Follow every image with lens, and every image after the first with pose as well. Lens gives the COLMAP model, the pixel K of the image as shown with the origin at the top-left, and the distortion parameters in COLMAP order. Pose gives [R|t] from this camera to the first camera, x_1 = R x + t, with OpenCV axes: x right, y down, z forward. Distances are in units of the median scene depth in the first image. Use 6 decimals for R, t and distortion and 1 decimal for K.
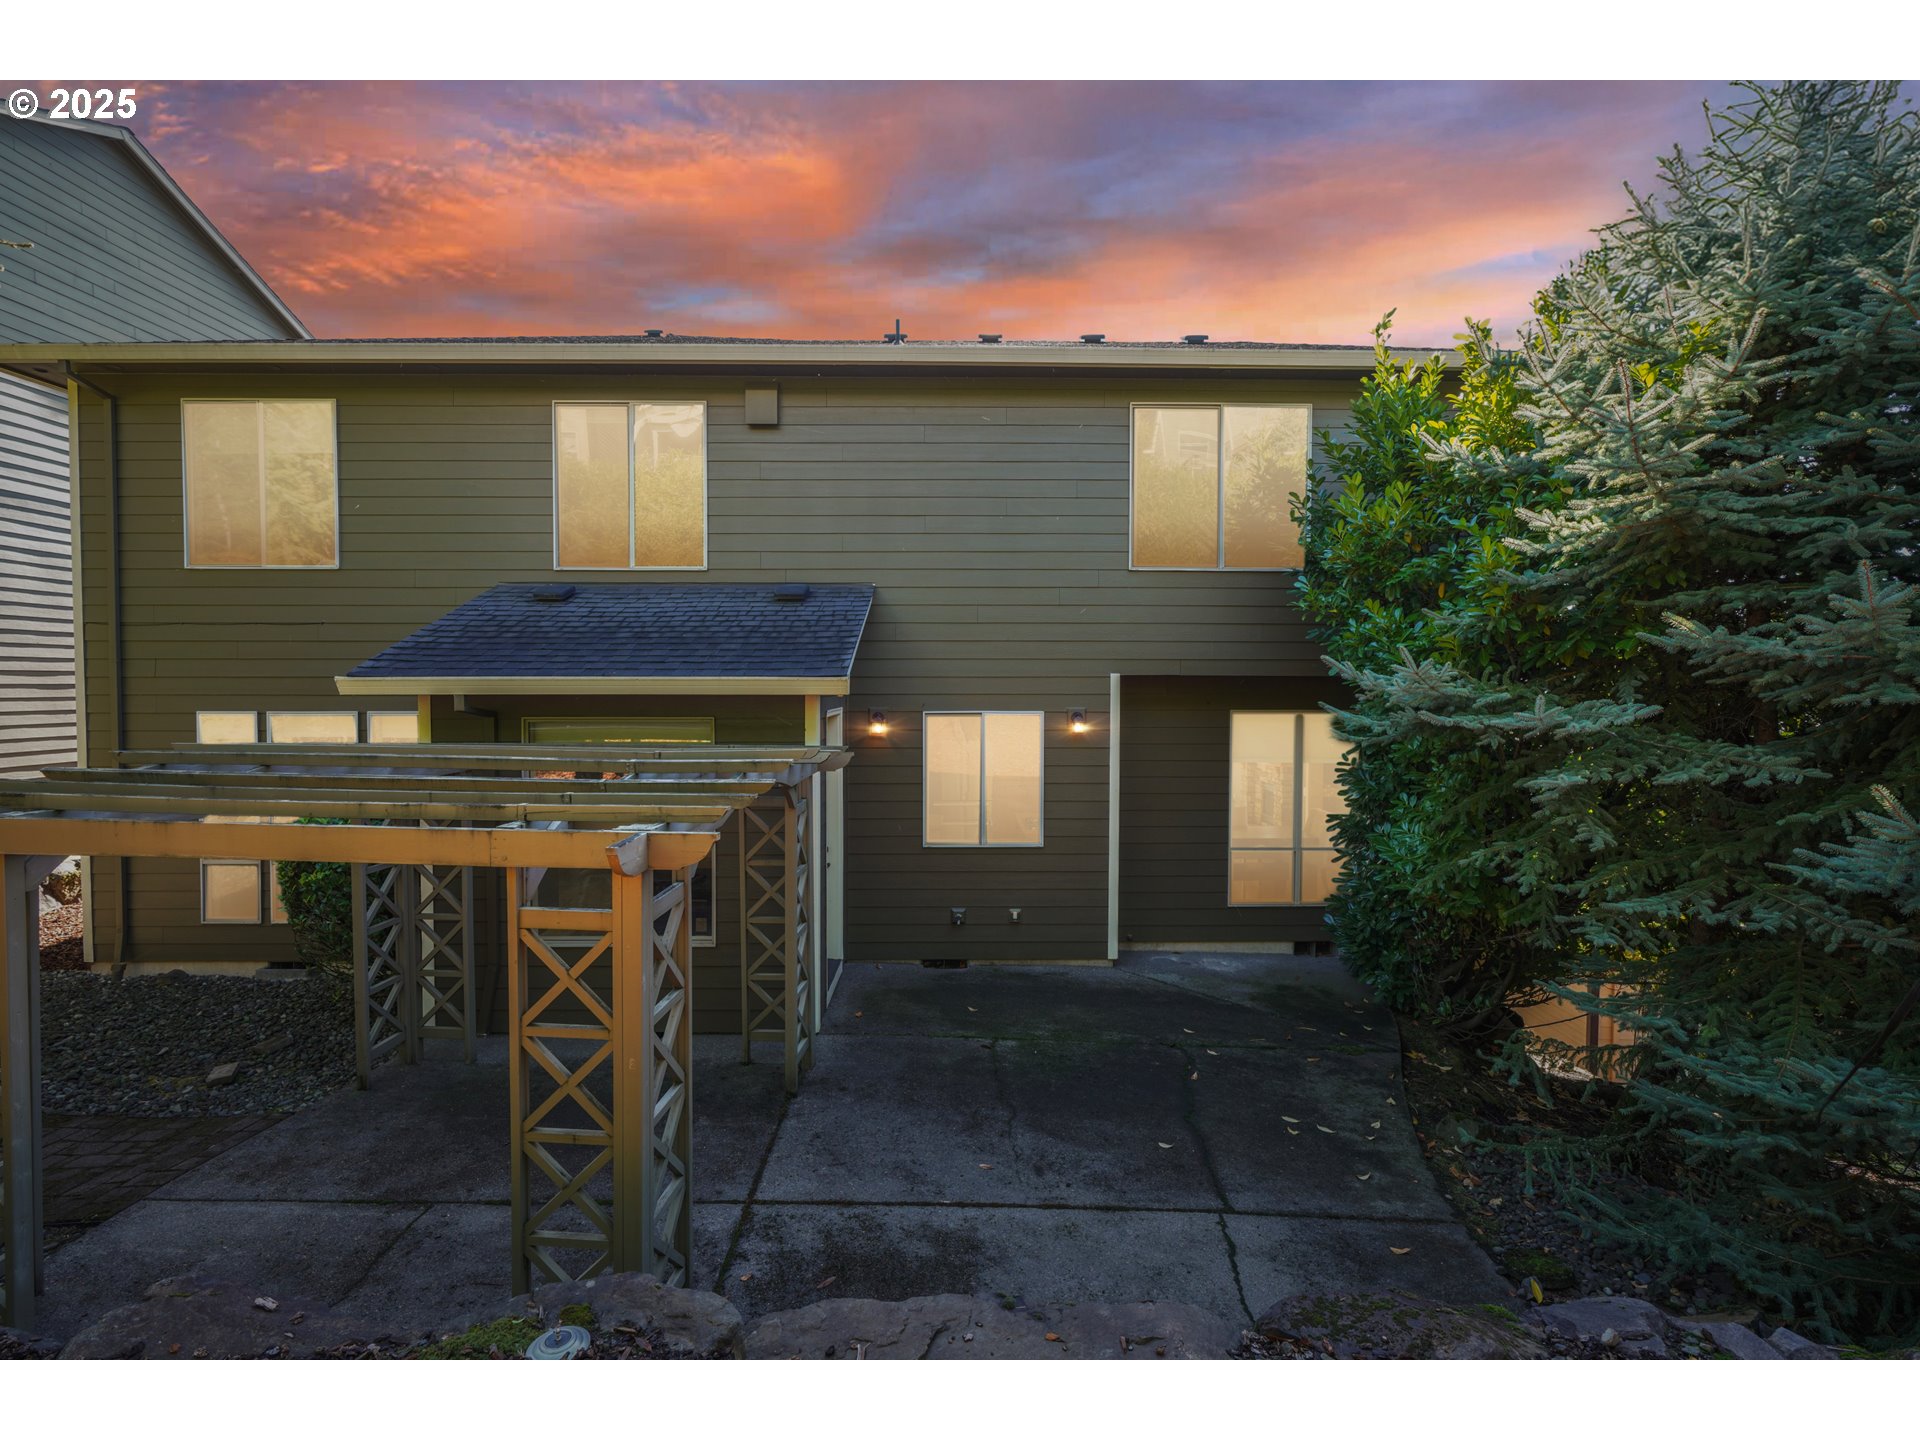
lens RADIAL K [[895.5, 0, 975.3], [0, 895.5, 719.4], [0, 0, 1]] dist [-0.021568, 0.005130]
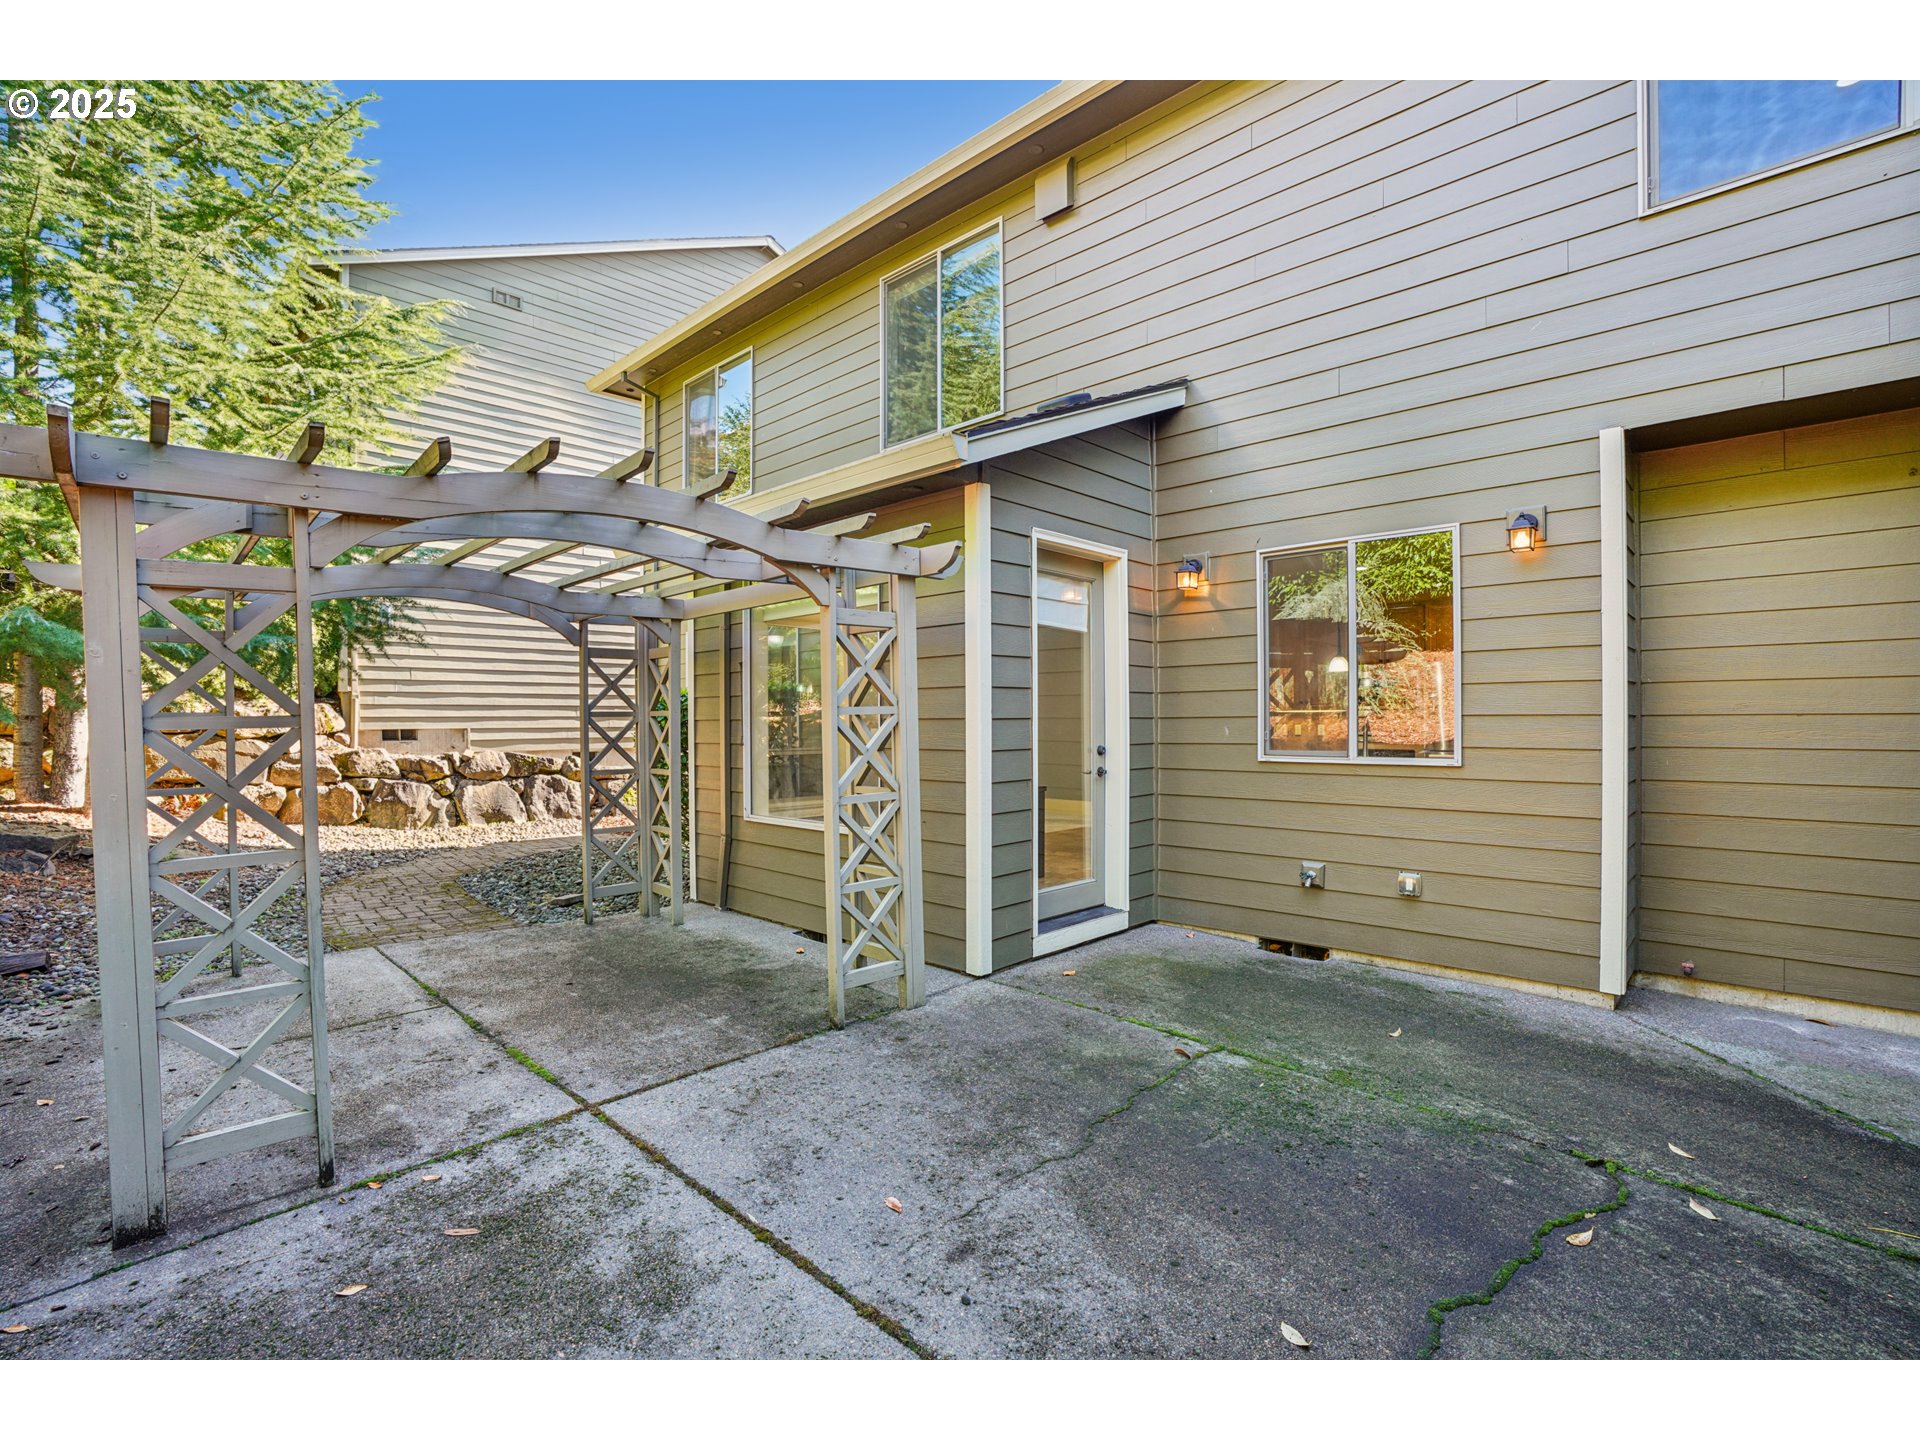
lens RADIAL K [[895.5, 0, 930.4], [0, 895.5, 713.3], [0, 0, 1]] dist [-0.021568, 0.005130]
pose [[0.687882, -0.009076, -0.725766, 0.442358], [-0.019192, 0.999345, -0.030688, 0.237406], [0.725569, 0.035039, 0.687257, 0.677804]]
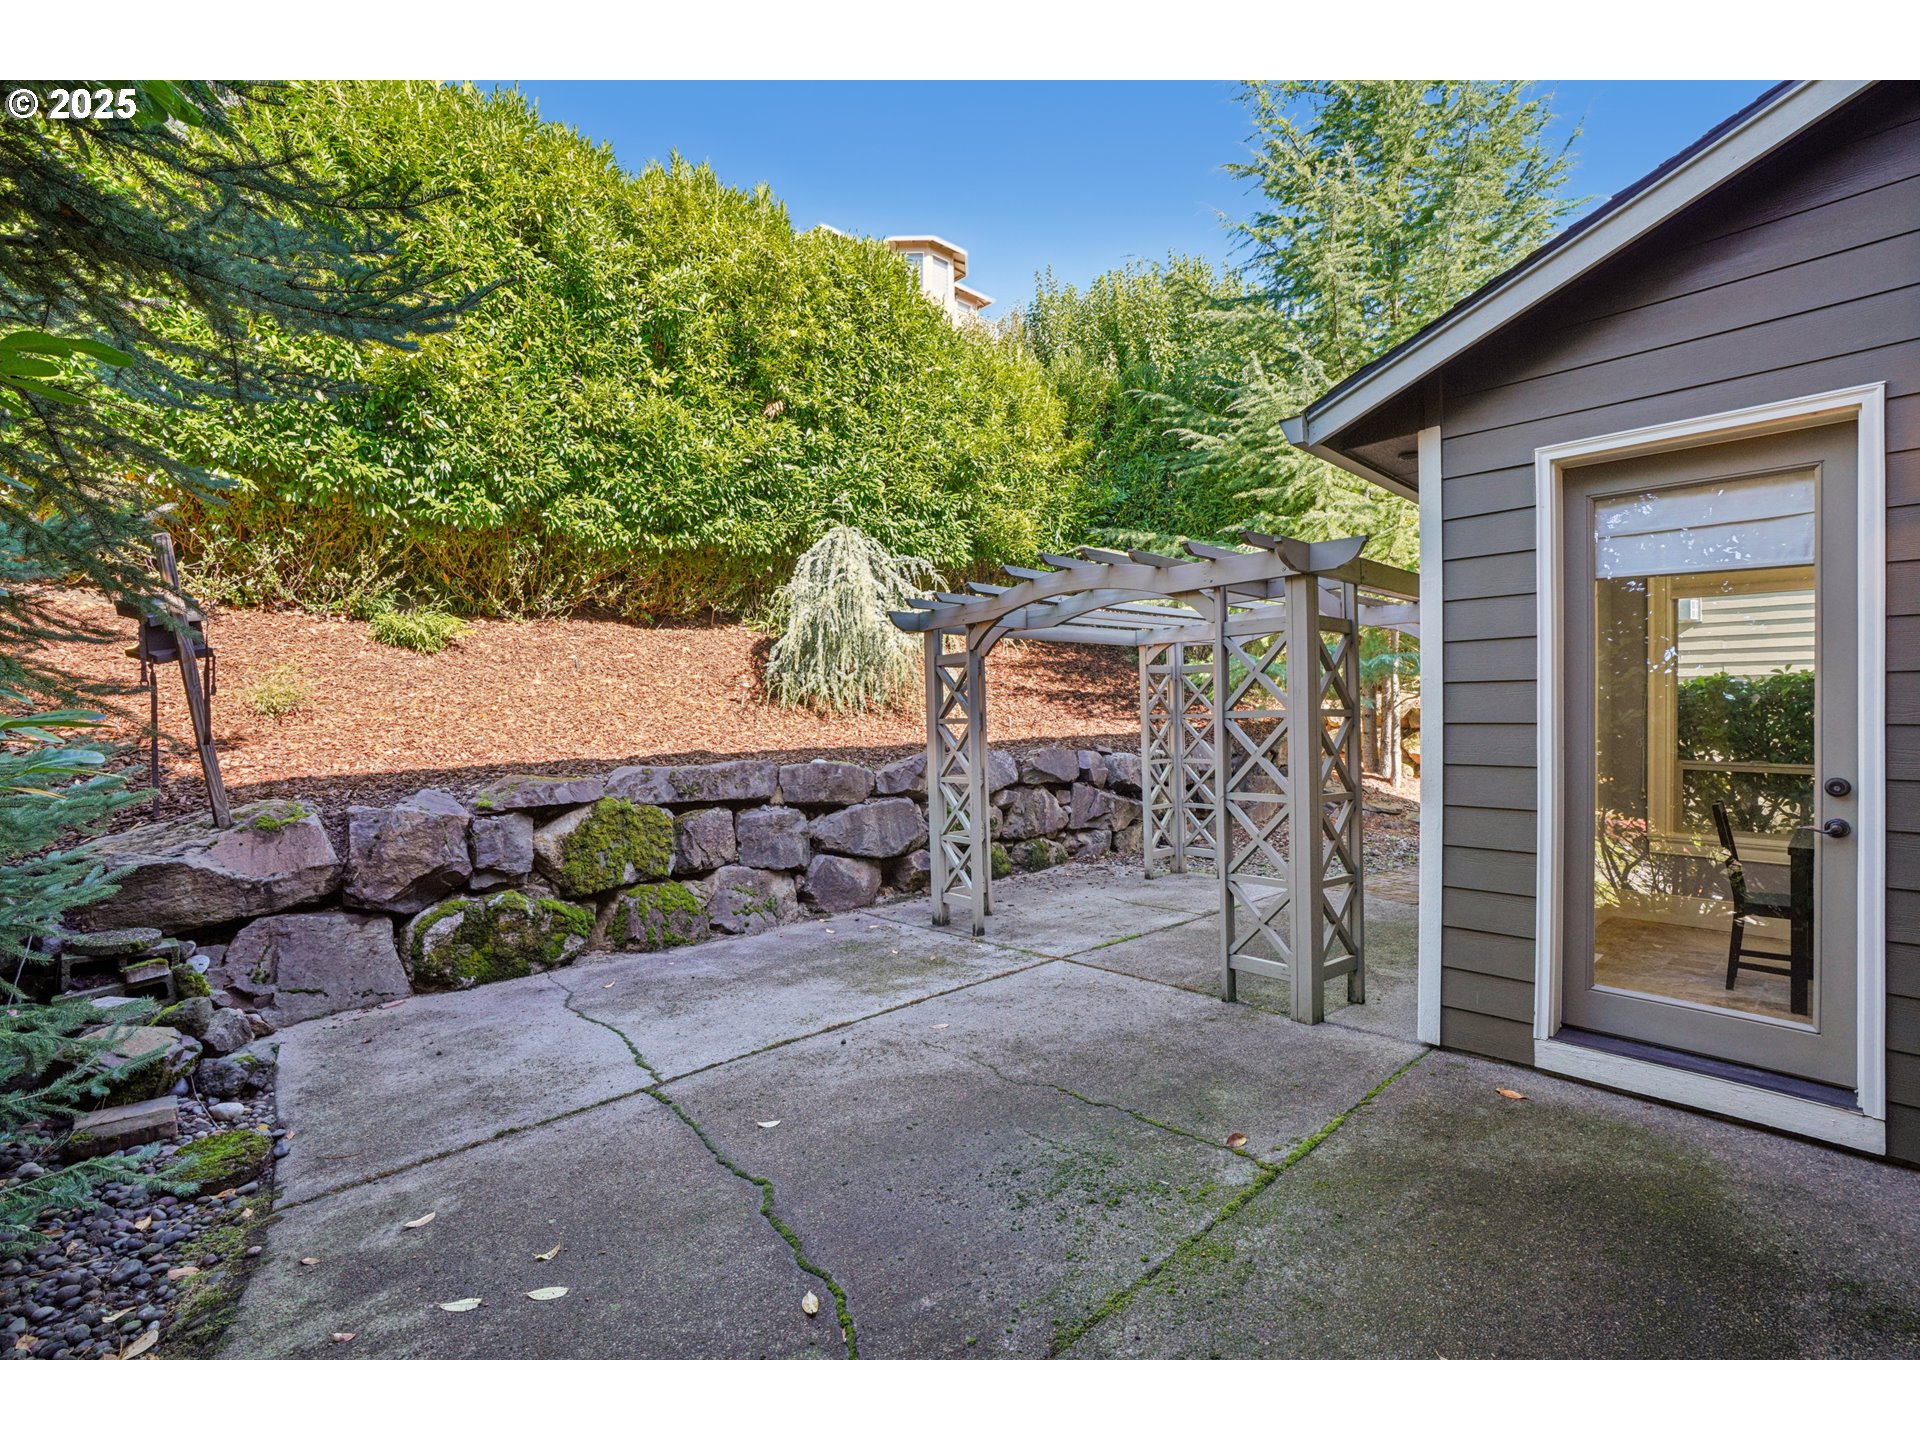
lens RADIAL K [[895.5, 0, 980.7], [0, 895.5, 719.4], [0, 0, 1]] dist [-0.021568, 0.005130]
pose [[-0.748473, -0.001552, -0.663164, 0.582167], [-0.024666, 0.999370, 0.025499, 0.197846], [0.662706, 0.035443, -0.748040, 1.749602]]
